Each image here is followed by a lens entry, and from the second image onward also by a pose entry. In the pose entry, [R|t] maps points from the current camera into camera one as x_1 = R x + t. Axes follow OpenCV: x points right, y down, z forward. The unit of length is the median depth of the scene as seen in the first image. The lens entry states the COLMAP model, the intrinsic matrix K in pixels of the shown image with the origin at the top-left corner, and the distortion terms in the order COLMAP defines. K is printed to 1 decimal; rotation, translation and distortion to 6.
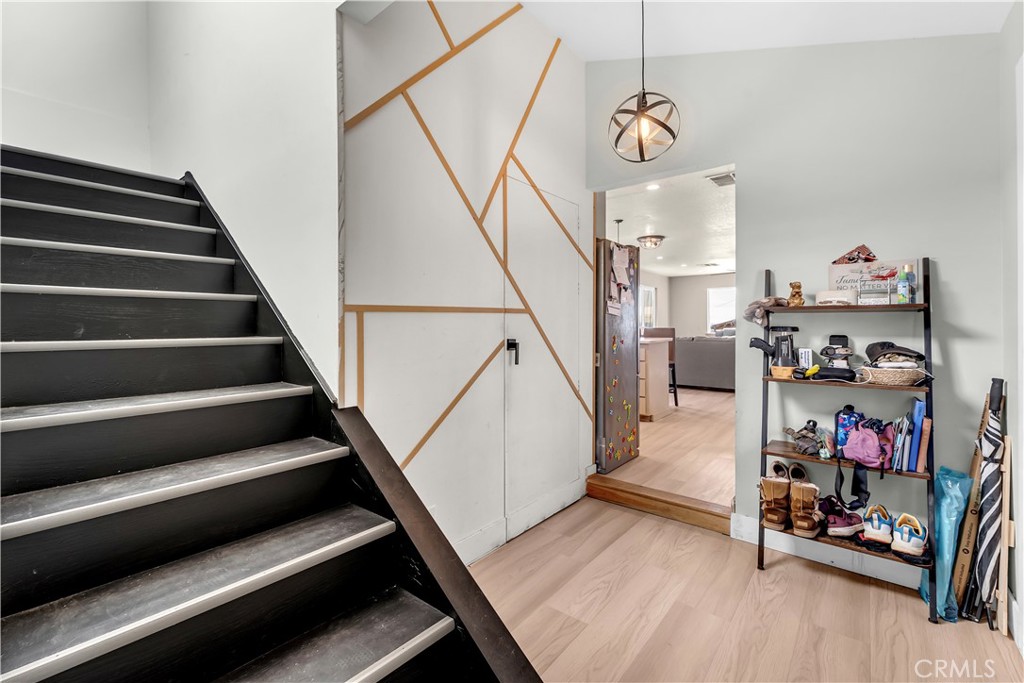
lens RADIAL K [[437.2, 0, 502.1], [0, 437.2, 322.2], [0, 0, 1]] dist [-0.003262, -0.000076]
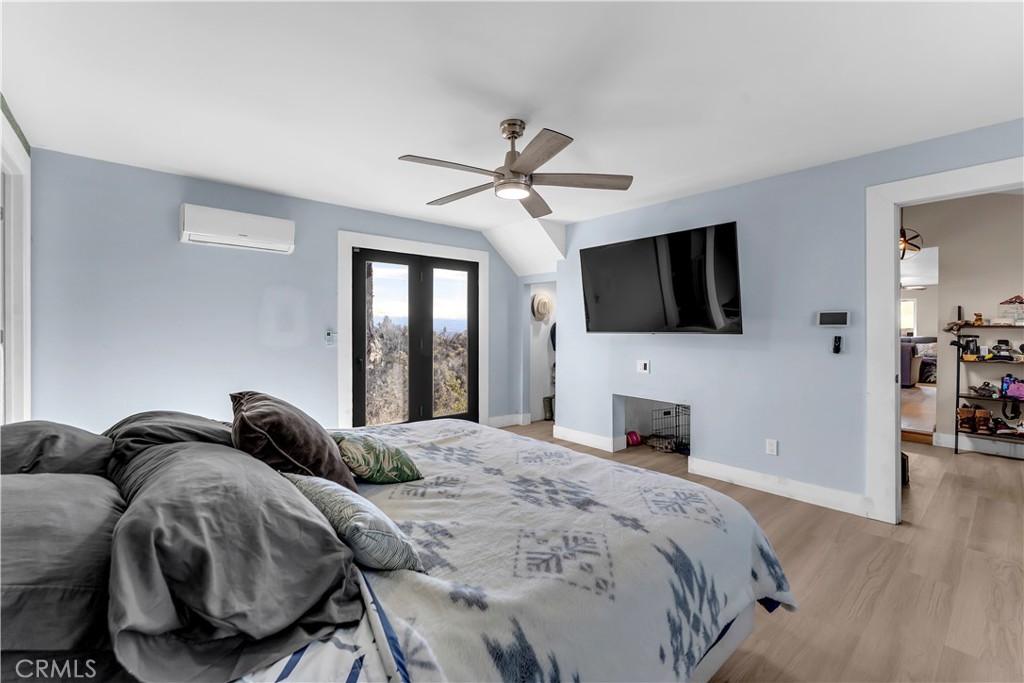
lens RADIAL K [[437.2, 0, 493.7], [0, 437.2, 328.9], [0, 0, 1]] dist [-0.003262, -0.000076]
pose [[0.985607, 0.017921, -0.168099, -1.212219], [-0.018249, 0.999833, -0.000408, 0.022594], [0.168064, 0.003469, 0.985770, -1.377840]]
